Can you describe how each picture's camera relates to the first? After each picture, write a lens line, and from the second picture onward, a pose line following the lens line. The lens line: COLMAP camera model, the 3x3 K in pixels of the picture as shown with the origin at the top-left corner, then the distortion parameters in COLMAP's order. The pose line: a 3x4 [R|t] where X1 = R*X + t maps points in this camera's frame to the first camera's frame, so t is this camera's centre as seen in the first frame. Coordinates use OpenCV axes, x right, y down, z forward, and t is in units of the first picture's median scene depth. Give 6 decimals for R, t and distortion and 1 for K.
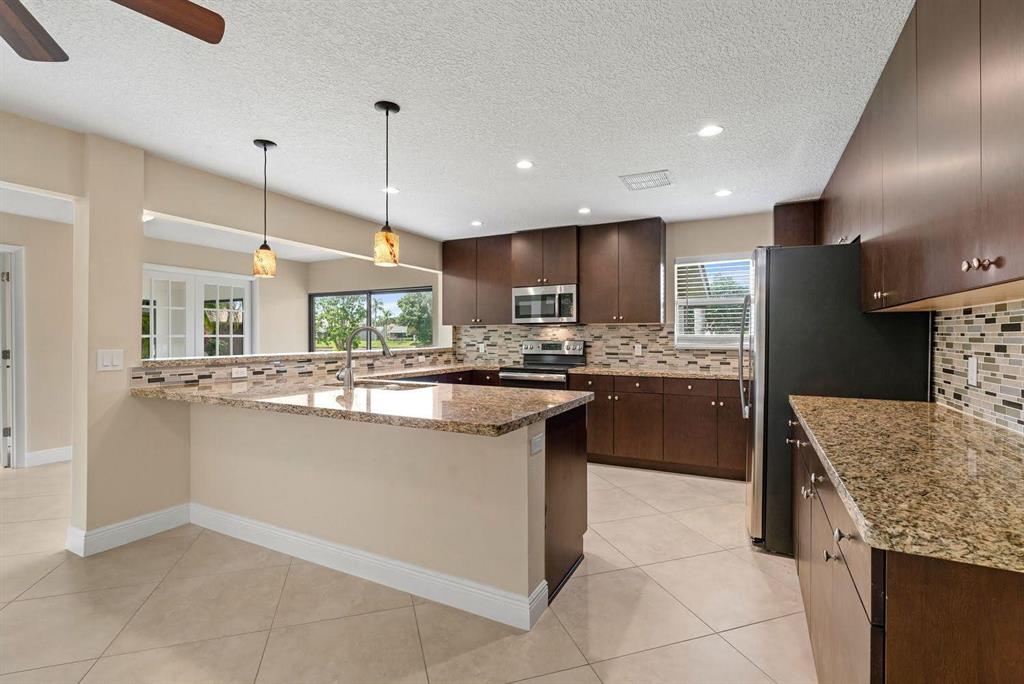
lens RADIAL K [[470.0, 0, 509.3], [0, 470.0, 338.3], [0, 0, 1]] dist [-0.010174, 0.002645]
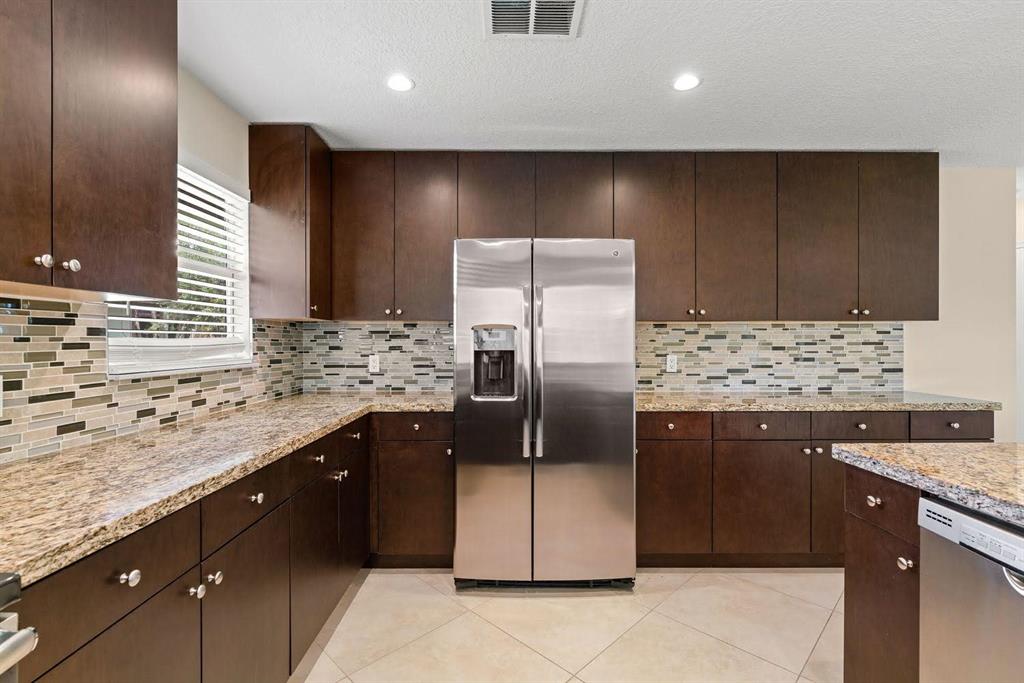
lens RADIAL K [[470.0, 0, 511.7], [0, 470.0, 341.7], [0, 0, 1]] dist [-0.010174, 0.002645]
pose [[-0.464912, 0.002427, 0.885354, -0.075638], [0.005943, 0.999982, 0.000380, -0.003410], [-0.885337, 0.005439, -0.464918, 0.914473]]
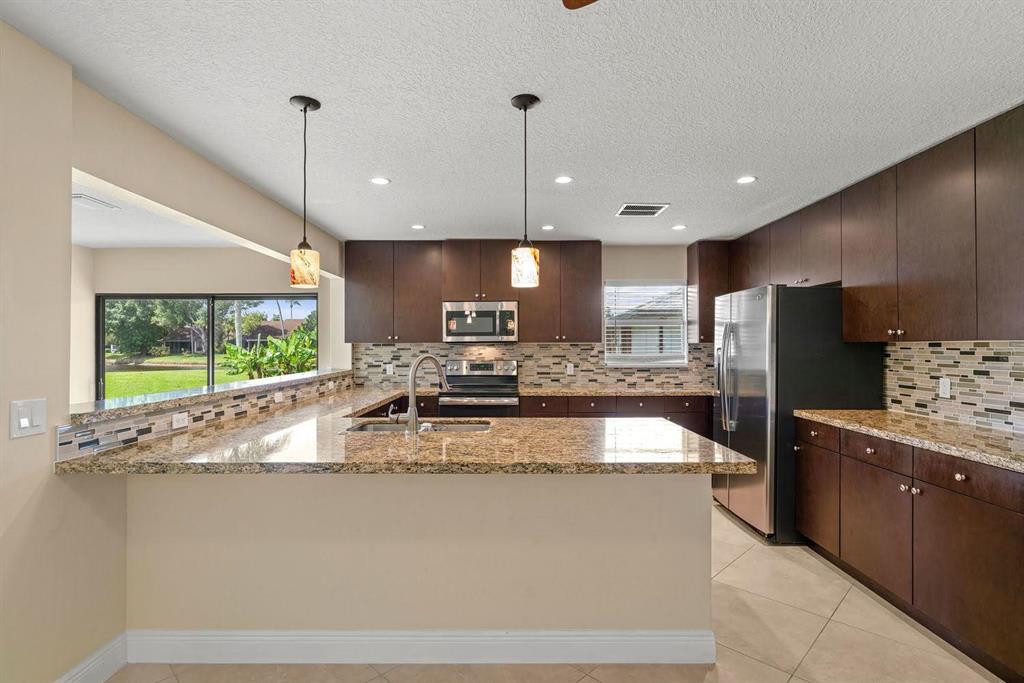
lens RADIAL K [[509.7, 0, 507.9], [0, 509.7, 344.5], [0, 0, 1]] dist [-0.005911, 0.001893]
pose [[0.889108, 0.000197, 0.457697, -0.360228], [0.003032, 0.999975, -0.006321, -0.022150], [-0.457687, 0.007008, 0.889086, 0.097244]]
